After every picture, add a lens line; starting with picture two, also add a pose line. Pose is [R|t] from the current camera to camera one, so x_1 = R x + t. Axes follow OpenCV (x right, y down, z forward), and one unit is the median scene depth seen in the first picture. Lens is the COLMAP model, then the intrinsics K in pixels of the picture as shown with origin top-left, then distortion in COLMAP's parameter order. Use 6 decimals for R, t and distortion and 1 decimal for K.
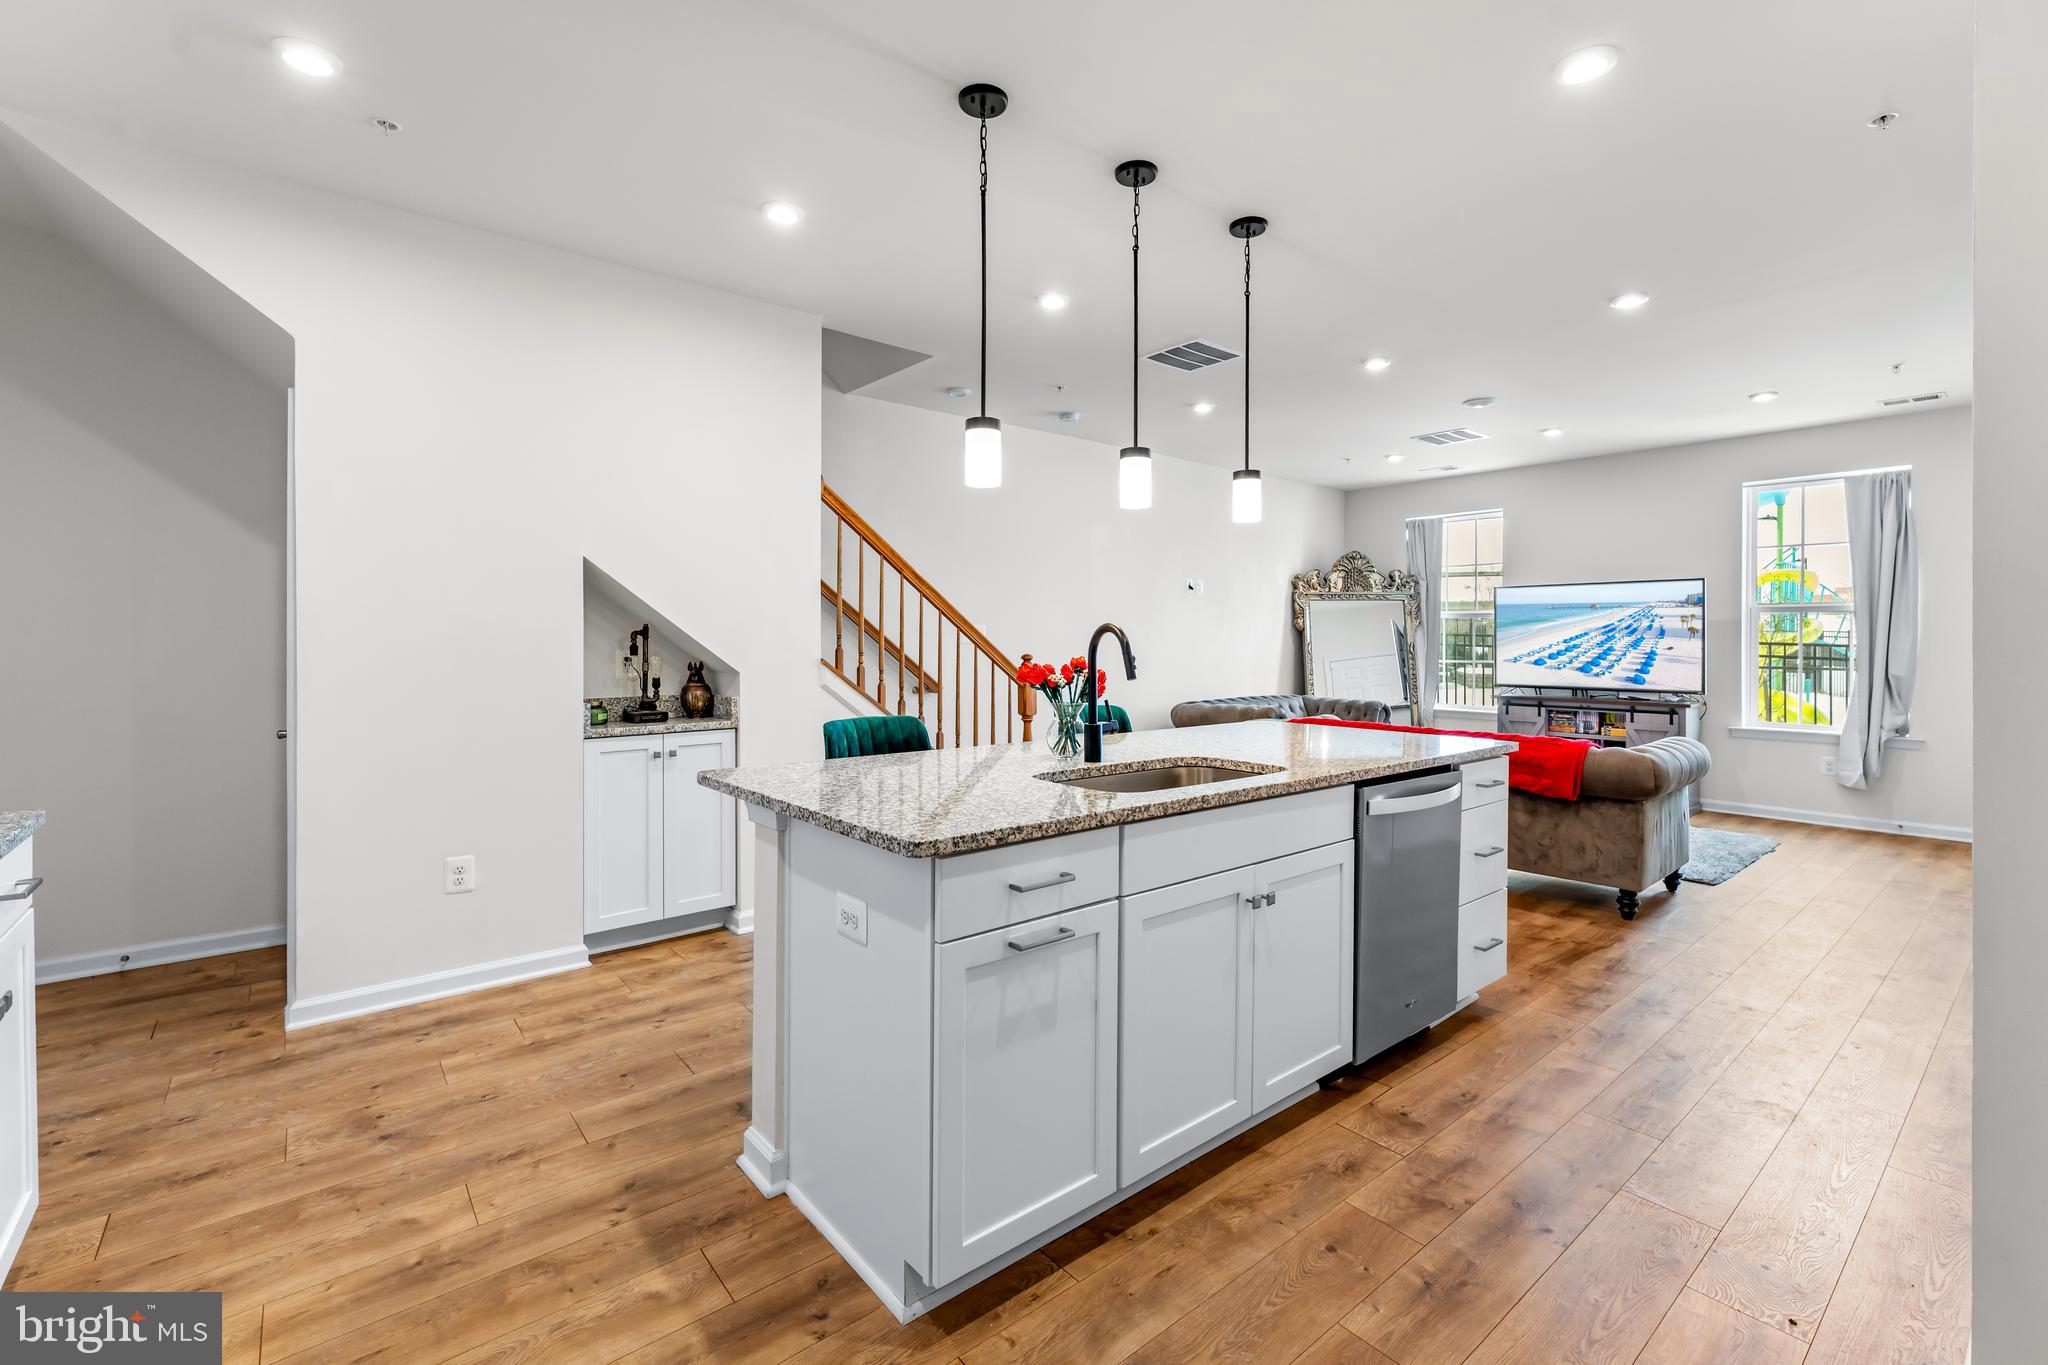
lens RADIAL K [[895.5, 0, 1069.0], [0, 895.5, 644.1], [0, 0, 1]] dist [0.001491, -0.000172]
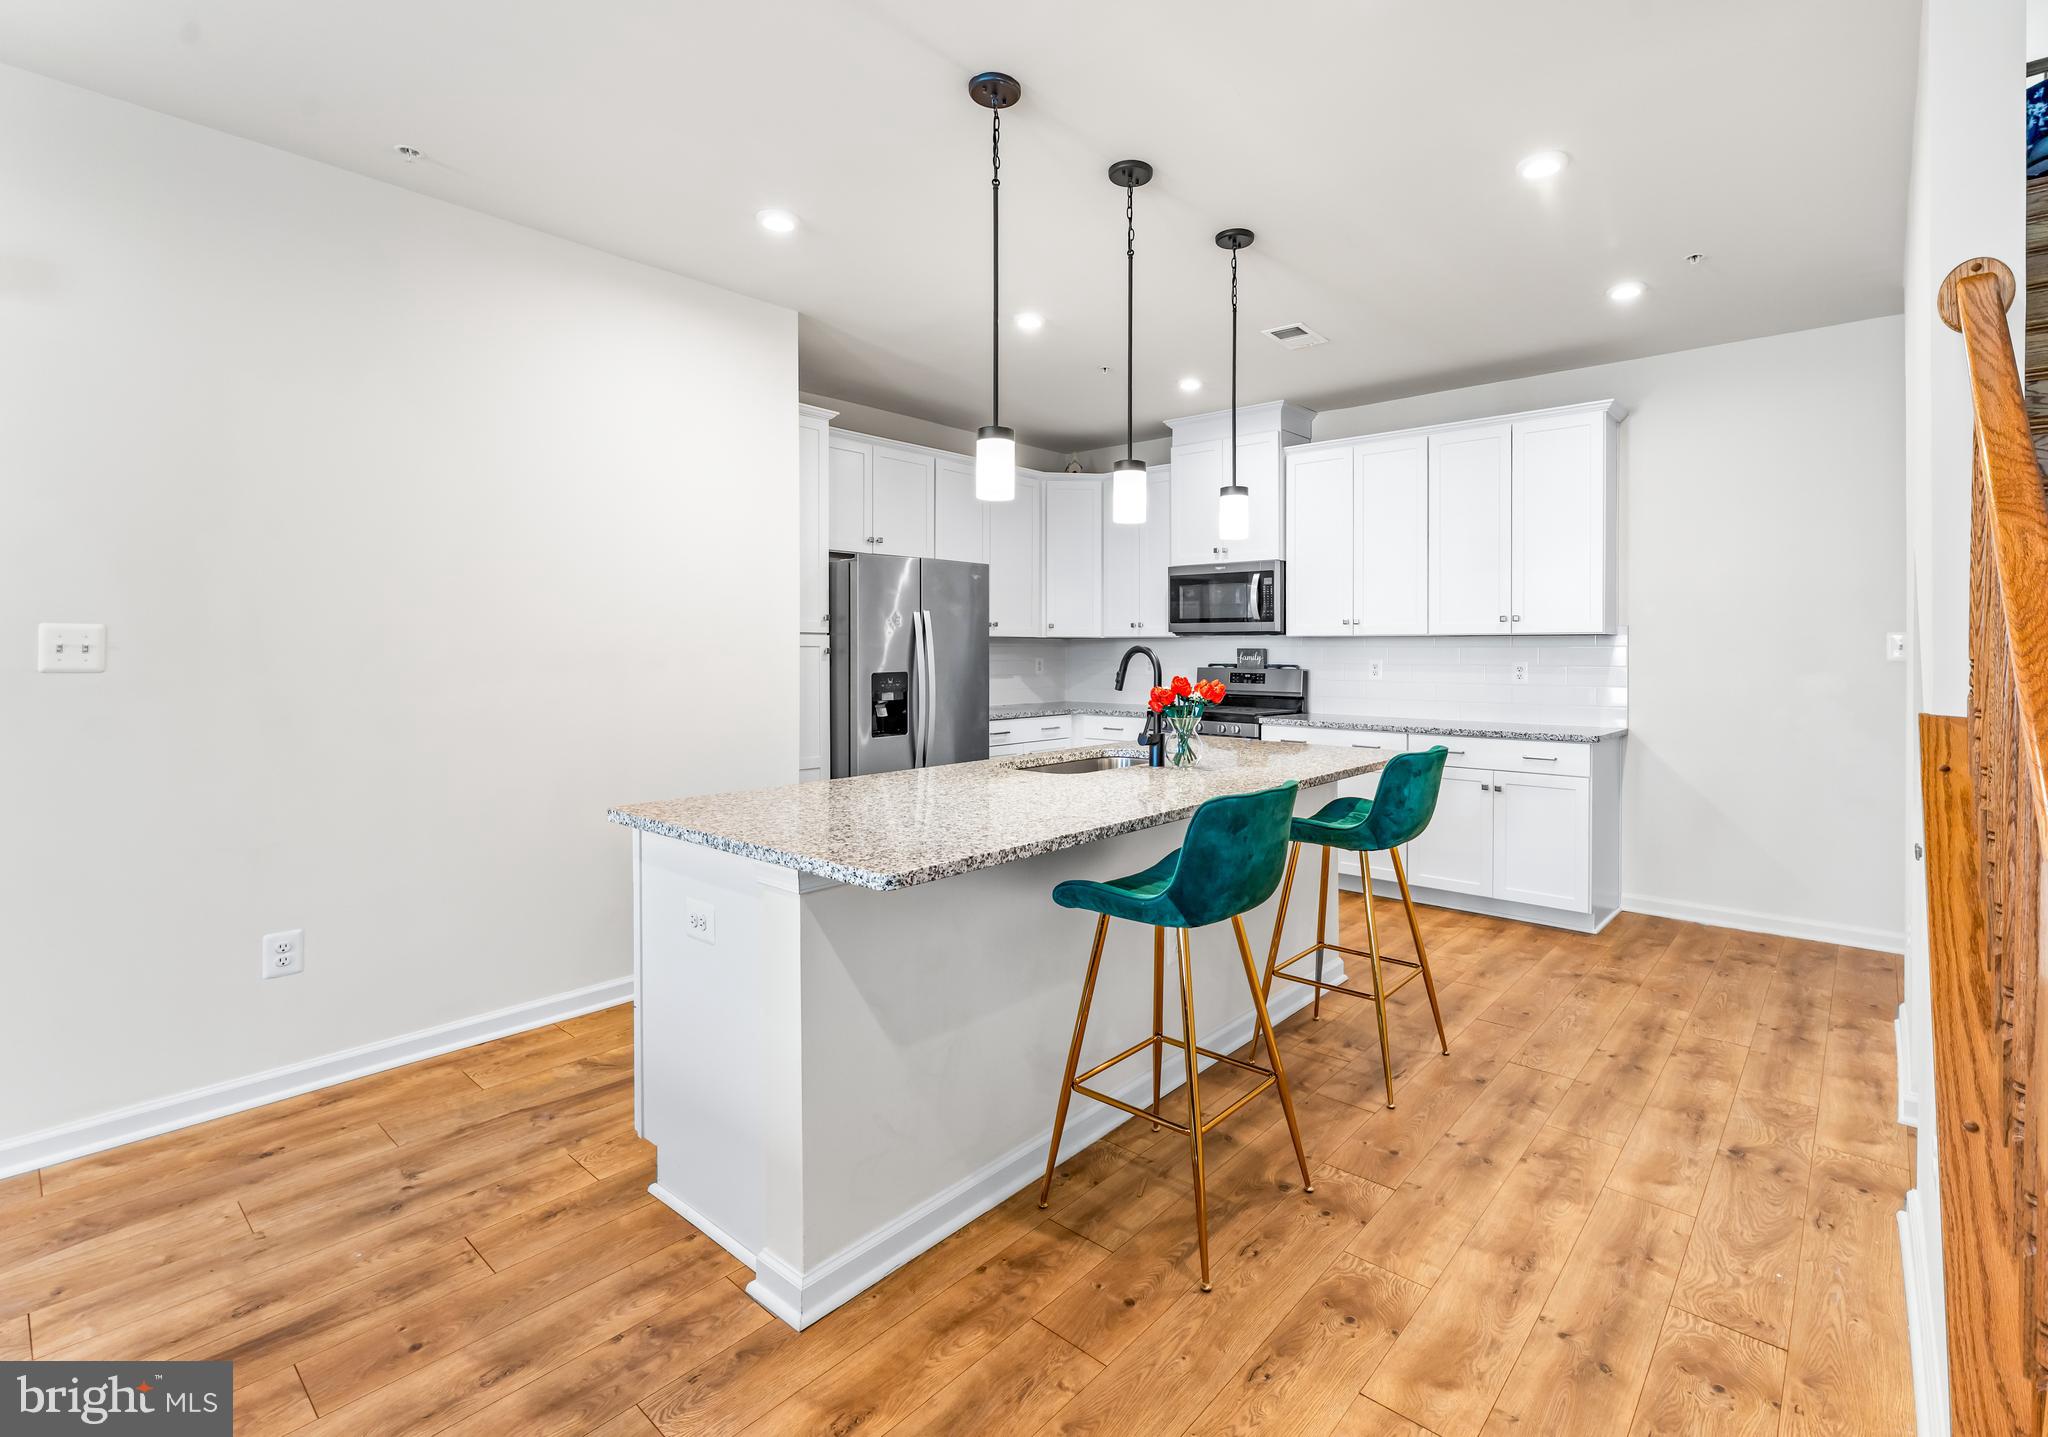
lens RADIAL K [[947.7, 0, 1094.9], [0, 947.7, 645.5], [0, 0, 1]] dist [0.000051, 0.000615]
pose [[-0.988178, -0.005212, -0.153225, 0.137810], [-0.005347, 0.999986, 0.000470, -0.011637], [0.153220, 0.001284, -0.988191, 1.026876]]
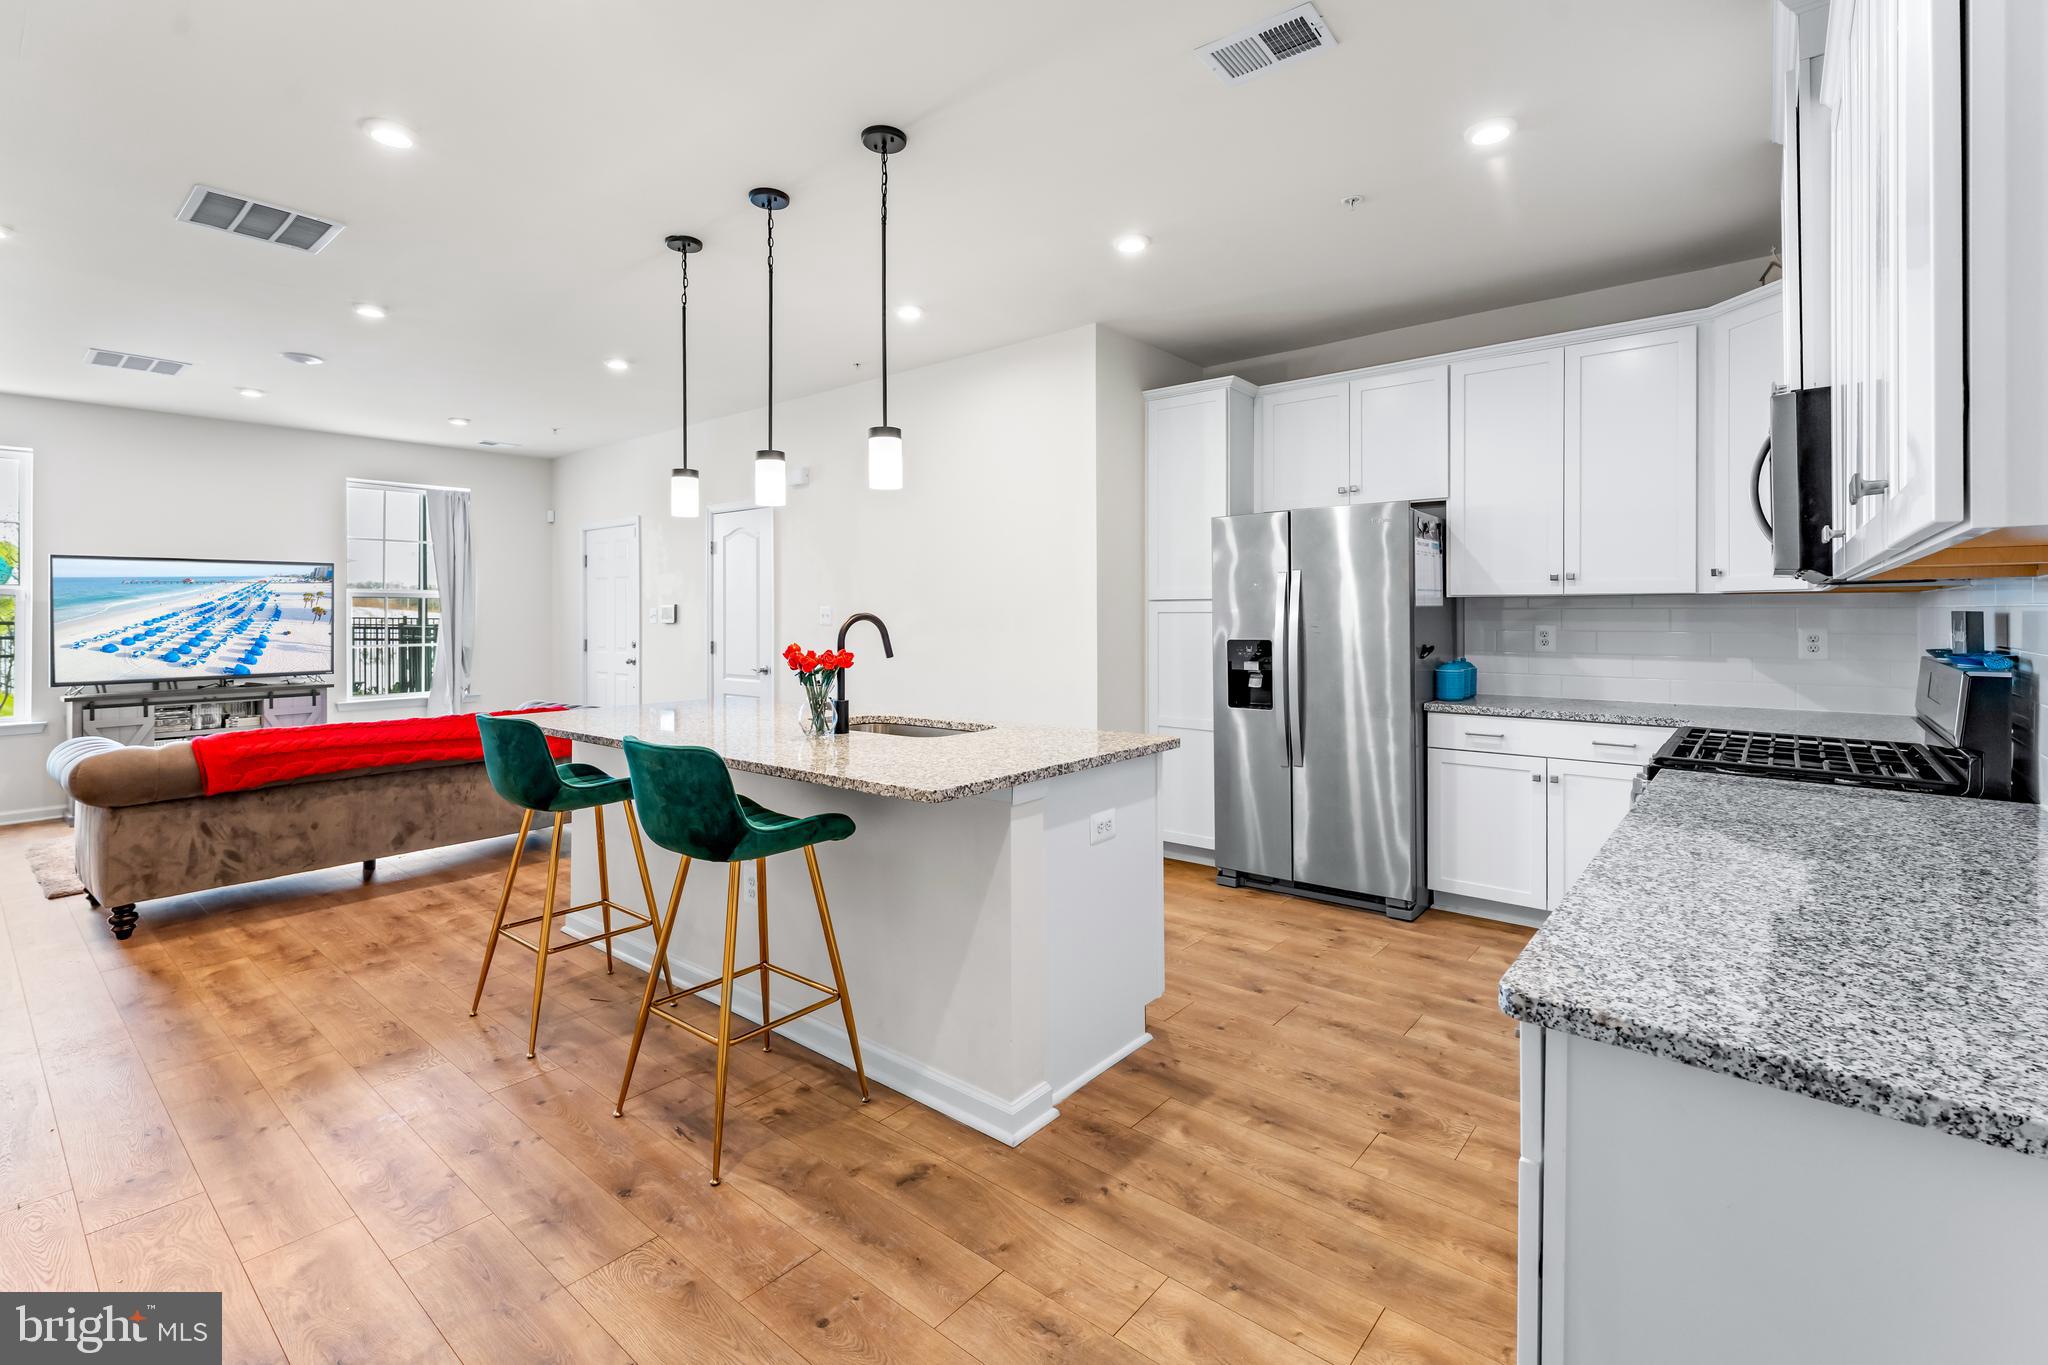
lens RADIAL K [[895.5, 0, 1005.0], [0, 895.5, 617.6], [0, 0, 1]] dist [0.001491, -0.000172]
pose [[-0.144494, -0.000735, 0.989505, -0.531806], [0.007047, 0.999974, 0.001772, -0.007845], [-0.989481, 0.007229, -0.144485, 0.447676]]
